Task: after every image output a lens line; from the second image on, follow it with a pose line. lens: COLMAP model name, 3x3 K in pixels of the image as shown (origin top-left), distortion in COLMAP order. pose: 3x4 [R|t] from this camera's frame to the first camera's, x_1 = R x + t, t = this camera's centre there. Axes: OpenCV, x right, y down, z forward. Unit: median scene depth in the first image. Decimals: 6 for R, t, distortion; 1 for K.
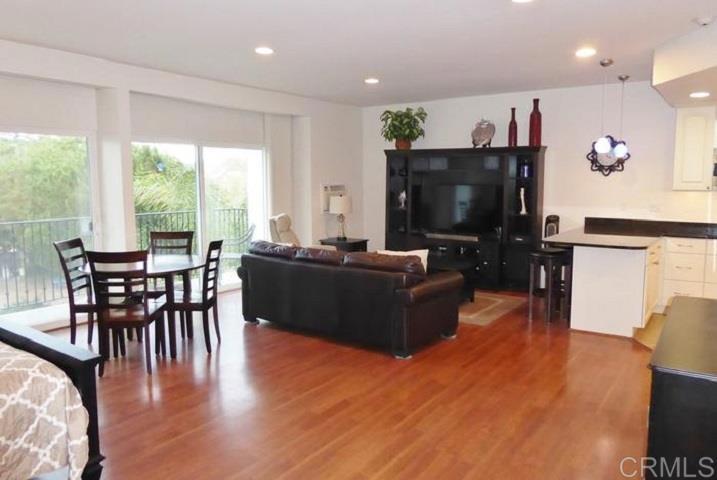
lens RADIAL K [[524.3, 0, 358.2], [0, 524.3, 238.9], [0, 0, 1]] dist [-0.008512, -0.015035]
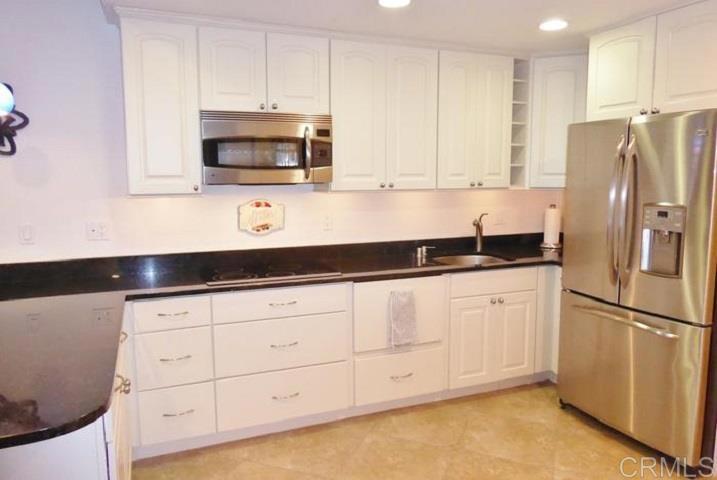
lens RADIAL K [[524.3, 0, 356.9], [0, 524.3, 239.7], [0, 0, 1]] dist [-0.008512, -0.015035]
pose [[0.498539, -0.107775, 0.860142, 0.288892], [0.107999, 0.992233, 0.061729, -0.060098], [-0.860114, 0.062120, 0.506306, 0.581345]]
